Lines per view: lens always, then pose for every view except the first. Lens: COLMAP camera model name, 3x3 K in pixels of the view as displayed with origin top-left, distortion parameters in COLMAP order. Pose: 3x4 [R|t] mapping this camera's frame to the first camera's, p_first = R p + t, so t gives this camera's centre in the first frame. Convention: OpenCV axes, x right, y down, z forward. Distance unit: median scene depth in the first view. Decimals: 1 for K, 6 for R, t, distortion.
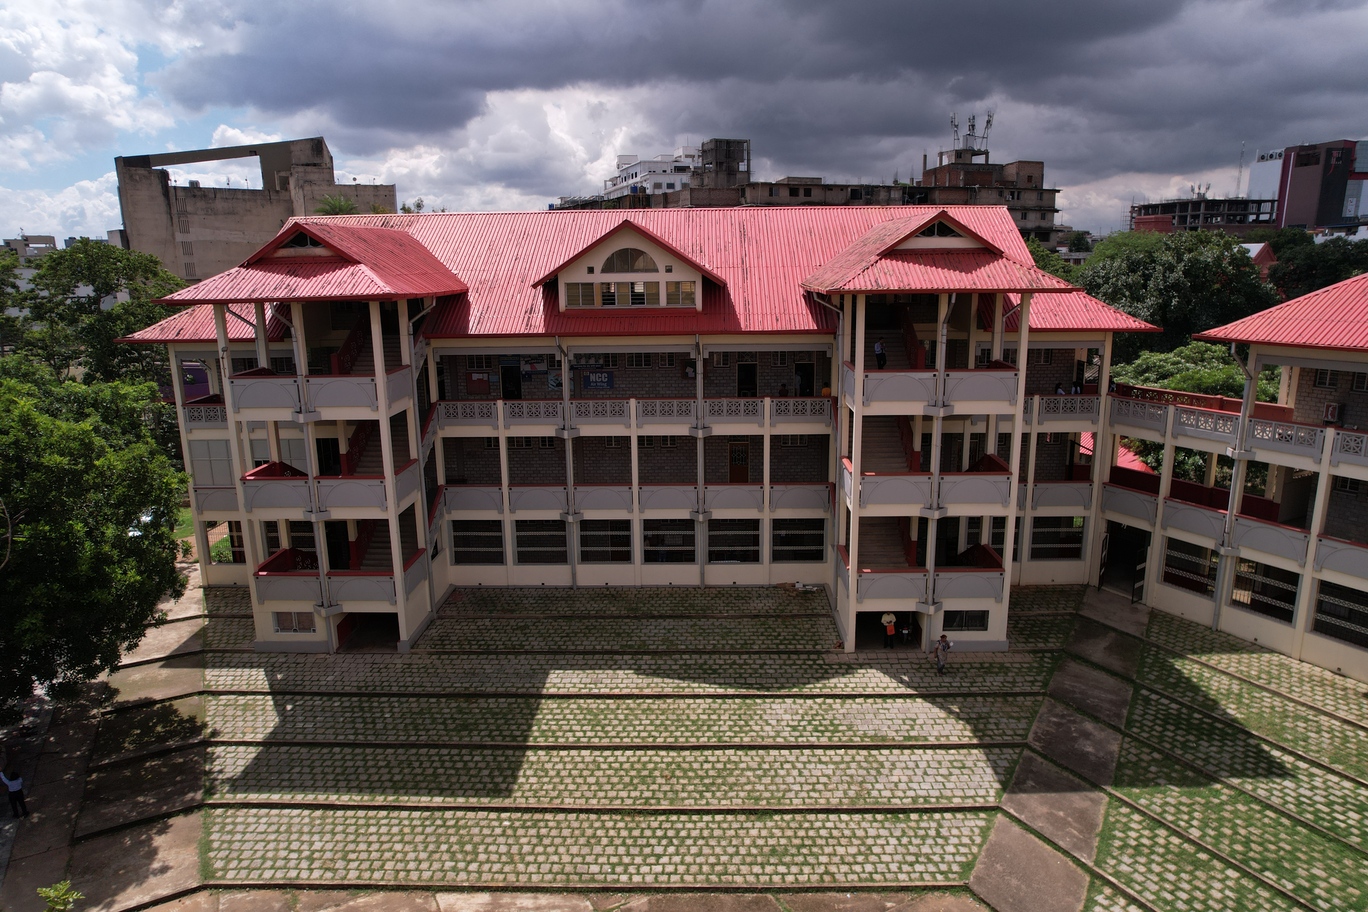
lens RADIAL K [[878.5, 0, 693.8], [0, 878.5, 449.1], [0, 0, 1]] dist [-0.047904, 0.048243]
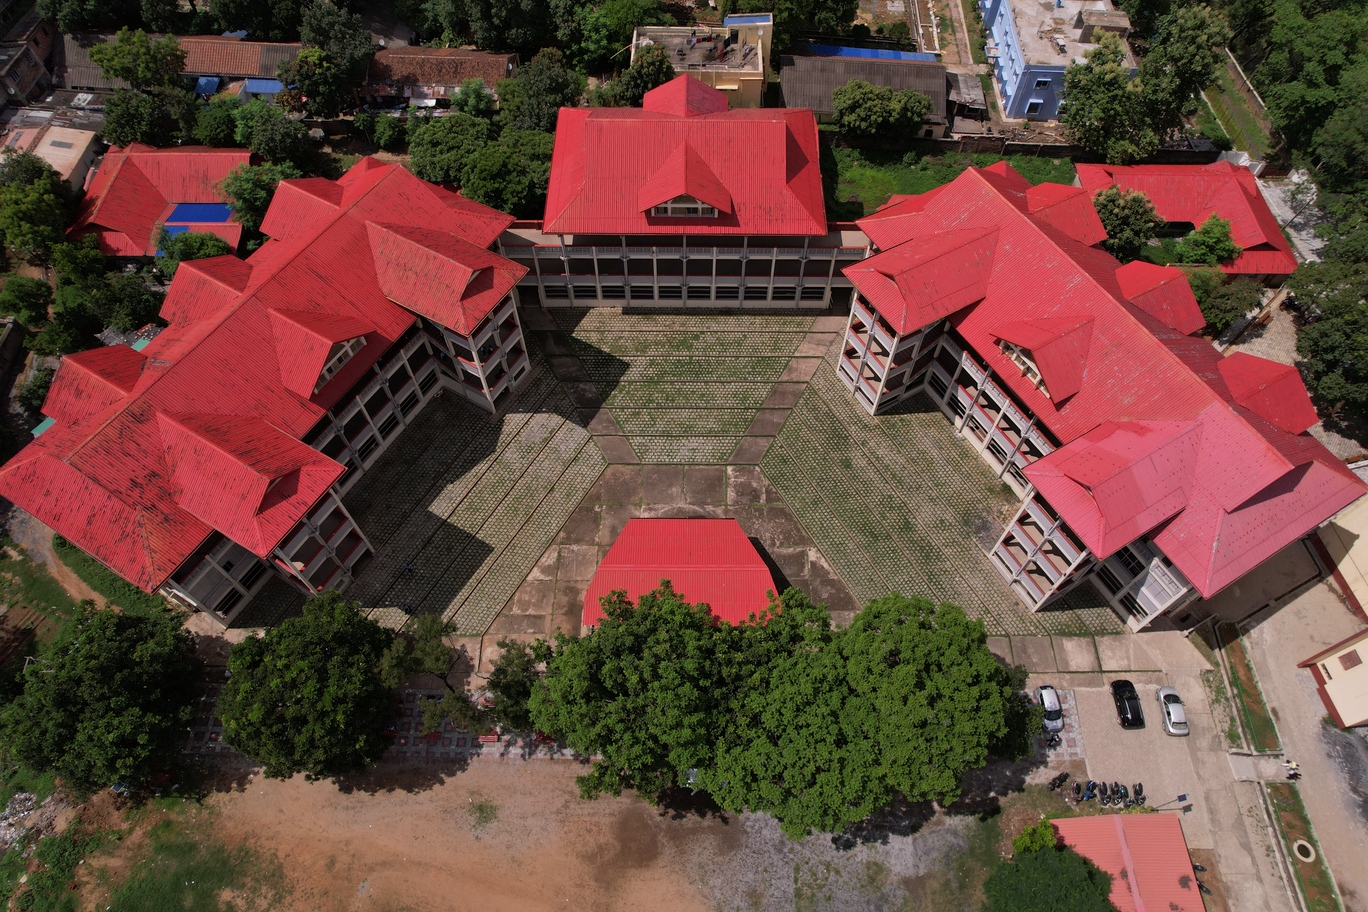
lens RADIAL K [[878.5, 0, 688.3], [0, 878.5, 457.9], [0, 0, 1]] dist [-0.047904, 0.048243]
pose [[0.493393, -0.733236, 0.467897, -0.794660], [0.179505, 0.612189, 0.770067, -1.485028], [-0.851082, -0.295956, 0.433669, -0.576839]]
